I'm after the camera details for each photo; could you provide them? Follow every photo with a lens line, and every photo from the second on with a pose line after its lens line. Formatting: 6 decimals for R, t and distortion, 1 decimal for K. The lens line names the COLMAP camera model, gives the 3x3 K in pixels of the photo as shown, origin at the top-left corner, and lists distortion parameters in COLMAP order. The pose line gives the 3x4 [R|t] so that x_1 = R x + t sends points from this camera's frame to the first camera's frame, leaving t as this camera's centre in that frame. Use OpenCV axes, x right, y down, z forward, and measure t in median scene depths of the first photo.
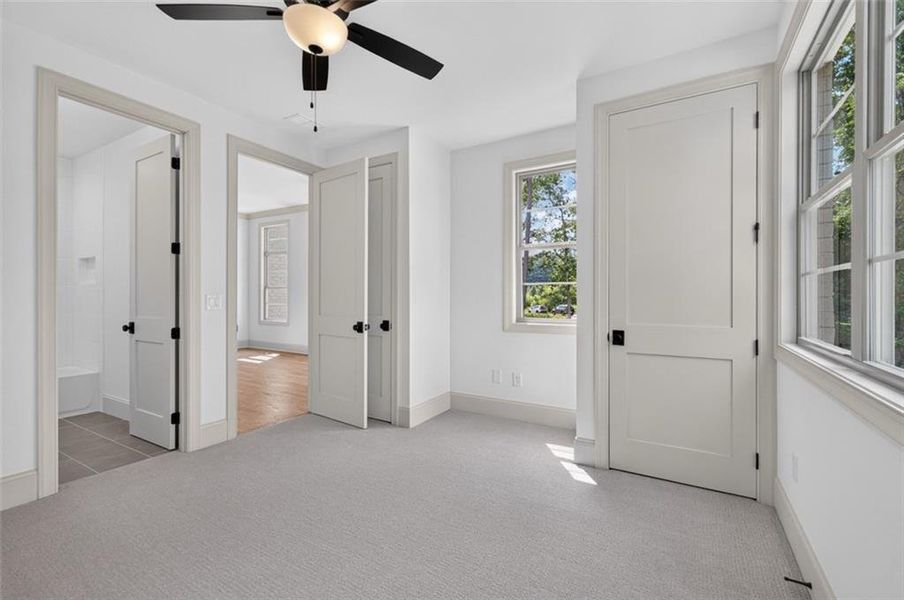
lens RADIAL K [[395.9, 0, 455.0], [0, 395.9, 297.4], [0, 0, 1]] dist [-0.017106, -0.000818]
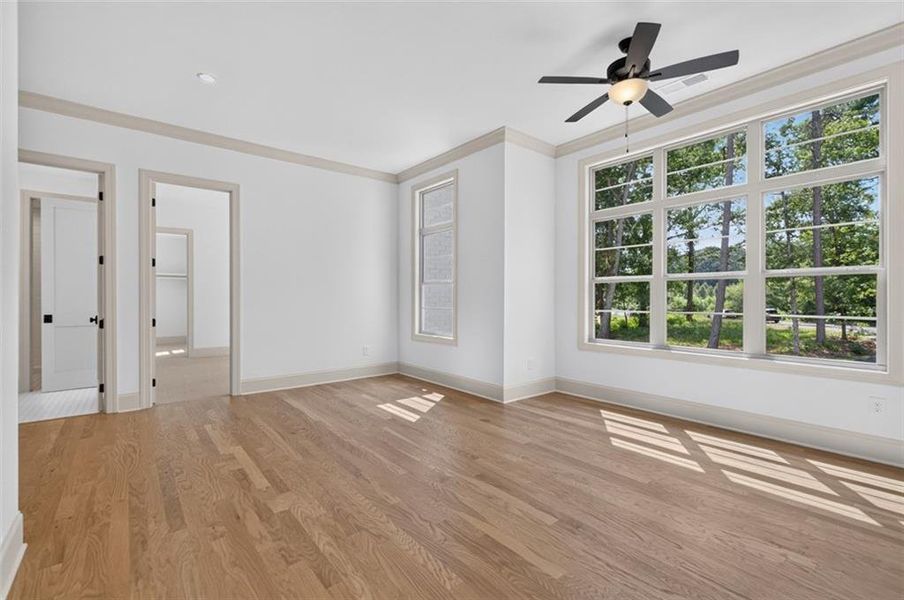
lens RADIAL K [[395.9, 0, 453.2], [0, 395.9, 298.0], [0, 0, 1]] dist [-0.017106, -0.000818]
pose [[0.937342, -0.004621, -0.348380, -0.198749], [0.003016, 0.999982, -0.005150, 0.000988], [0.348398, 0.003776, 0.937339, 0.395572]]
